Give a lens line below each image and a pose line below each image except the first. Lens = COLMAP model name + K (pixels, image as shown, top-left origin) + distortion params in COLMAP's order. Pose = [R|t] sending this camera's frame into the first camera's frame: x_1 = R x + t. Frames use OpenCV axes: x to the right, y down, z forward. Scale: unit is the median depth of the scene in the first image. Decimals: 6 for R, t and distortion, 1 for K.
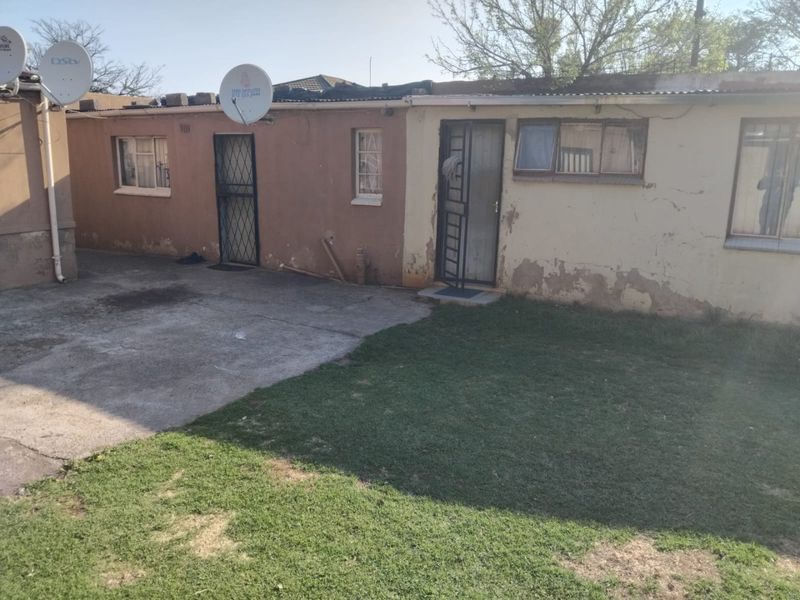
lens RADIAL K [[619.1, 0, 394.5], [0, 619.1, 301.8], [0, 0, 1]] dist [0.089947, -0.164853]
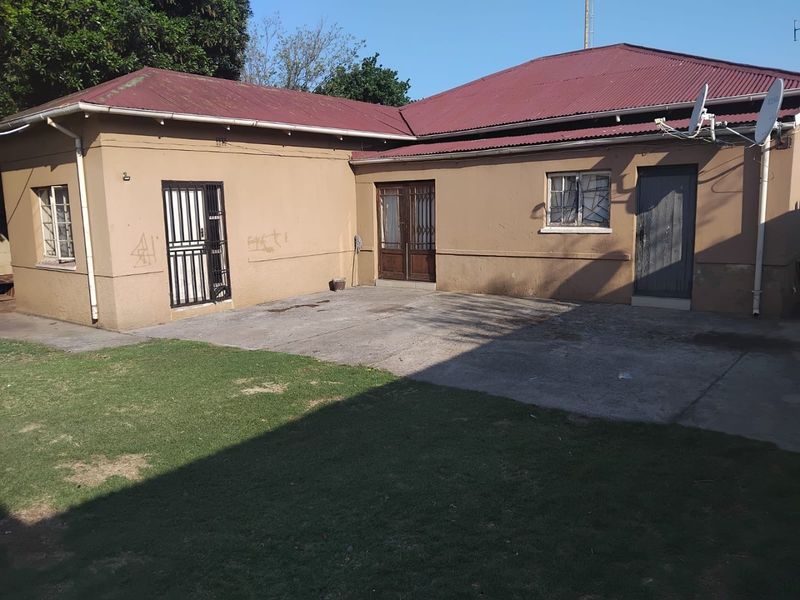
lens RADIAL K [[615.9, 0, 400.0], [0, 615.9, 300.0], [0, 0, 1]] dist [0.071416, -0.144874]
pose [[-0.117028, 0.143010, -0.982778, 0.795990], [-0.200843, 0.965723, 0.164444, -0.162336], [0.972608, 0.216629, -0.084294, 0.788400]]
